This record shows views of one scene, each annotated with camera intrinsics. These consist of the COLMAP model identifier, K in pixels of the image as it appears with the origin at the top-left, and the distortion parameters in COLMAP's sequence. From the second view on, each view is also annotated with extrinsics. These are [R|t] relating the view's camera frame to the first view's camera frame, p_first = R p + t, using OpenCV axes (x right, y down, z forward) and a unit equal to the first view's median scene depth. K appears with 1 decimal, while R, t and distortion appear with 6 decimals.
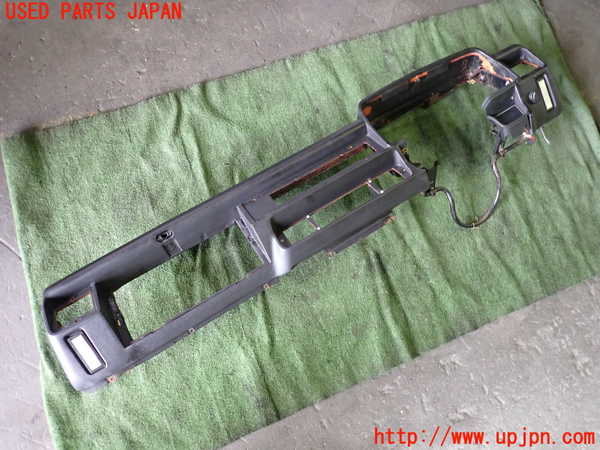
lens RADIAL K [[431.3, 0, 298.9], [0, 431.3, 226.9], [0, 0, 1]] dist [0.006193, 0.001613]
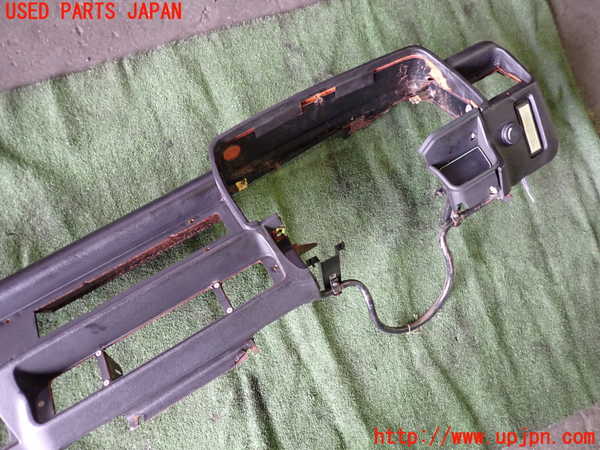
lens RADIAL K [[430.3, 0, 297.6], [0, 430.3, 234.3], [0, 0, 1]] dist [0.005587, 0.005009]
pose [[0.999924, 0.012168, -0.002208, 0.234868], [-0.011970, 0.997152, 0.074461, -0.187971], [0.003108, -0.074429, 0.997221, 0.366810]]
